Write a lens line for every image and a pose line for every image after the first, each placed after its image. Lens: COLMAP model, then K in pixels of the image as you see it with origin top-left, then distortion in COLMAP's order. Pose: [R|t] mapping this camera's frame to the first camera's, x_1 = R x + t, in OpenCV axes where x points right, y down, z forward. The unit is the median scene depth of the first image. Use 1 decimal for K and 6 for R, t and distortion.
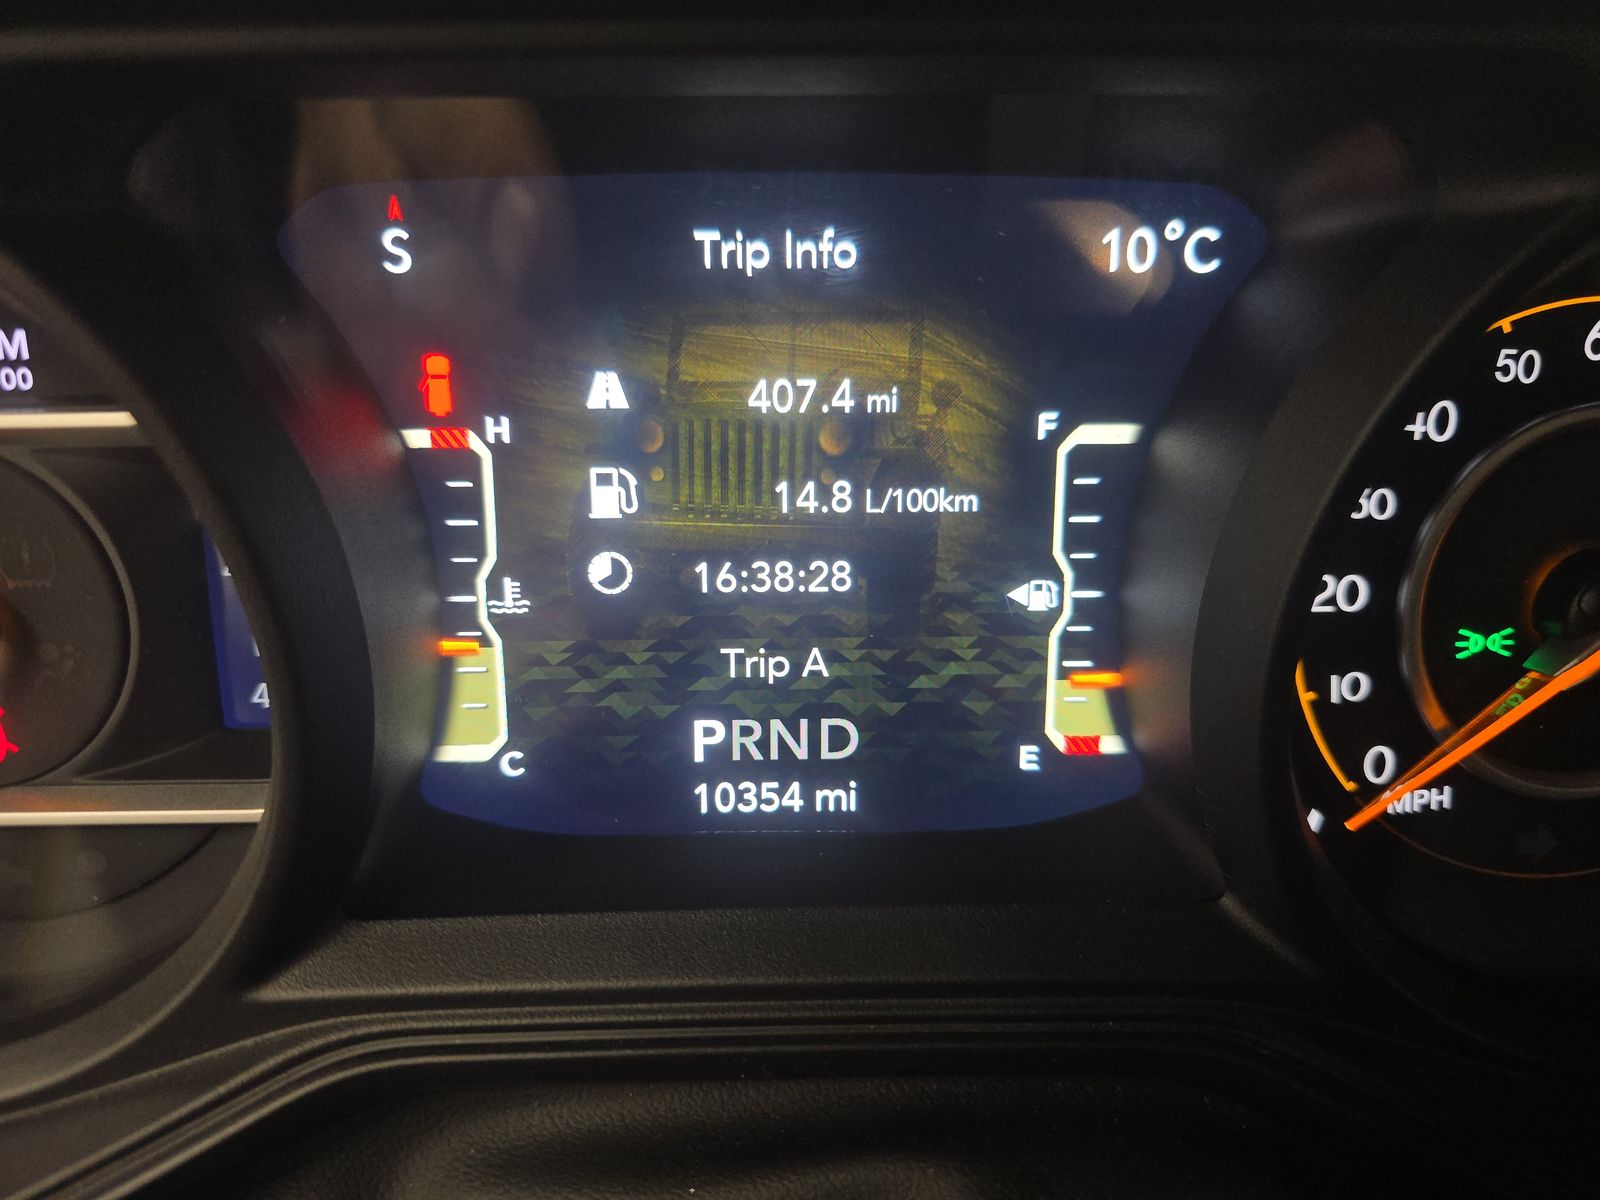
lens RADIAL K [[1083.6, 0, 803.3], [0, 1083.6, 606.6], [0, 0, 1]] dist [0.035327, -0.033162]
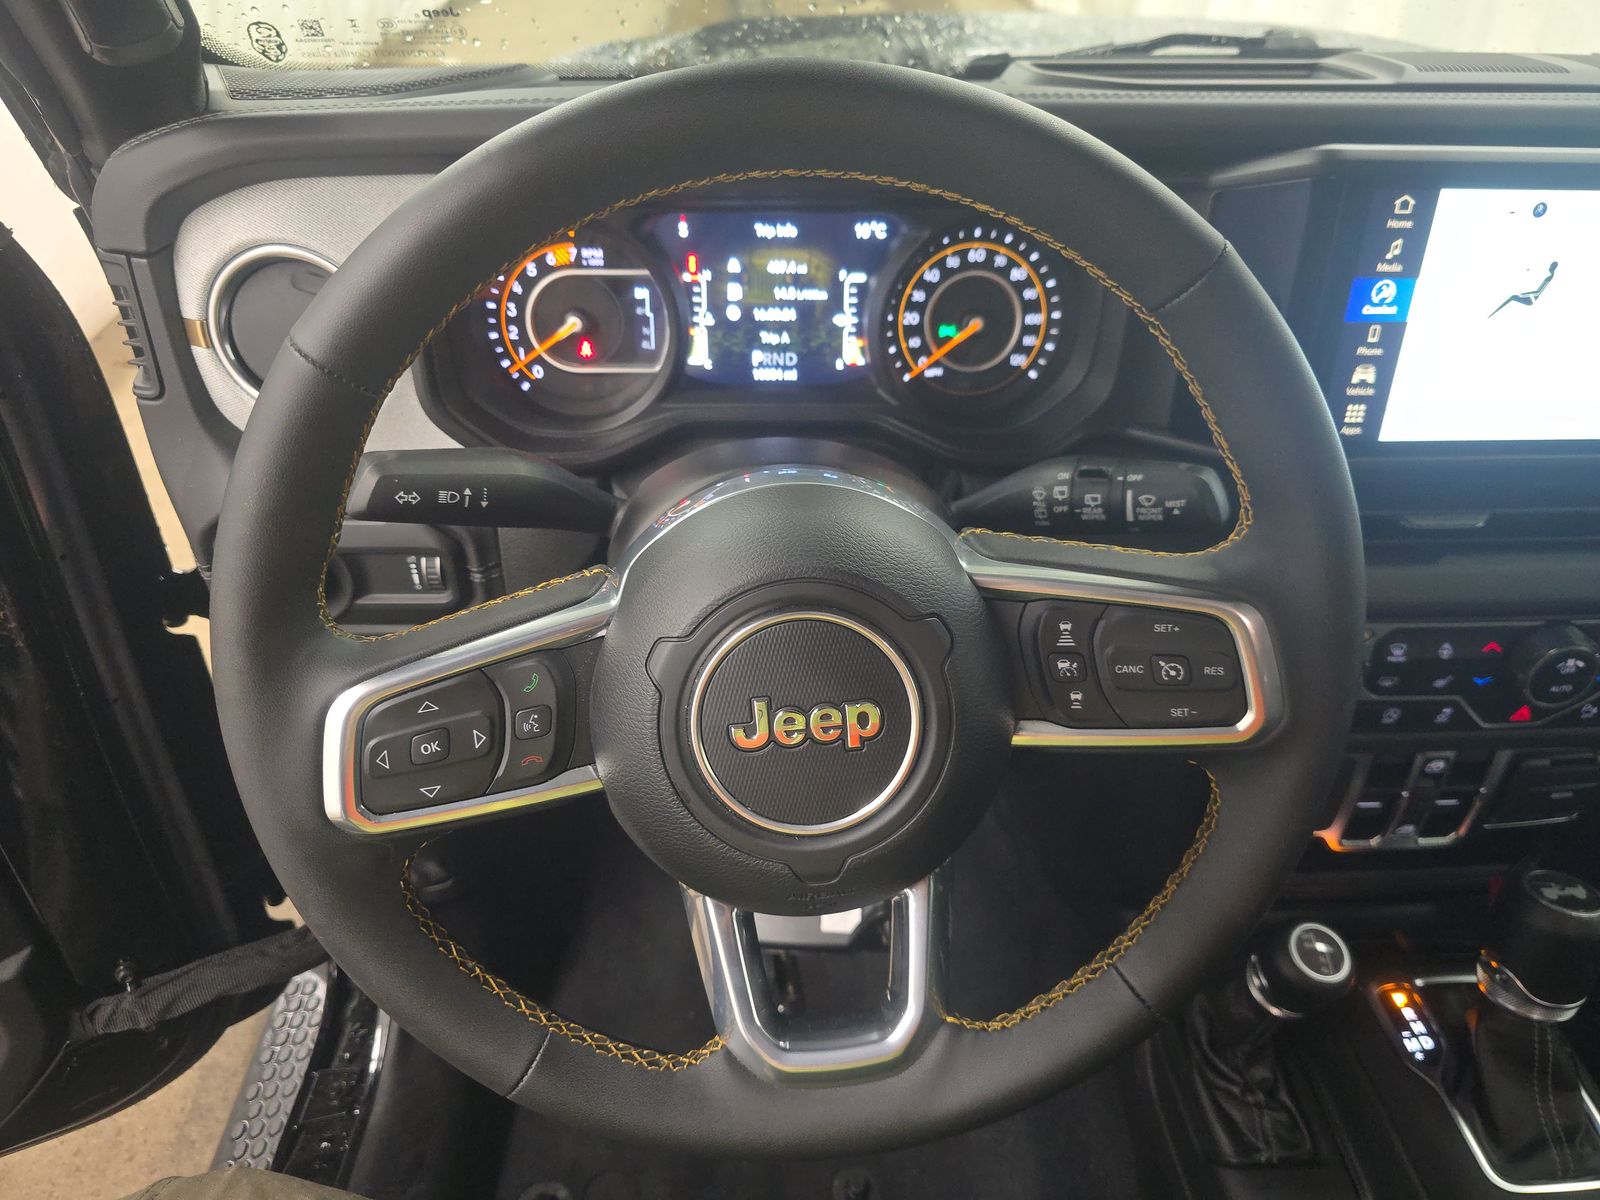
lens RADIAL K [[1083.6, 0, 803.3], [0, 1083.6, 606.6], [0, 0, 1]] dist [0.035327, -0.033162]
pose [[0.999931, 0.006206, 0.009978, 0.045343], [-0.007451, 0.991491, 0.129965, 0.517878], [-0.009087, -0.130030, 0.991468, -3.096830]]
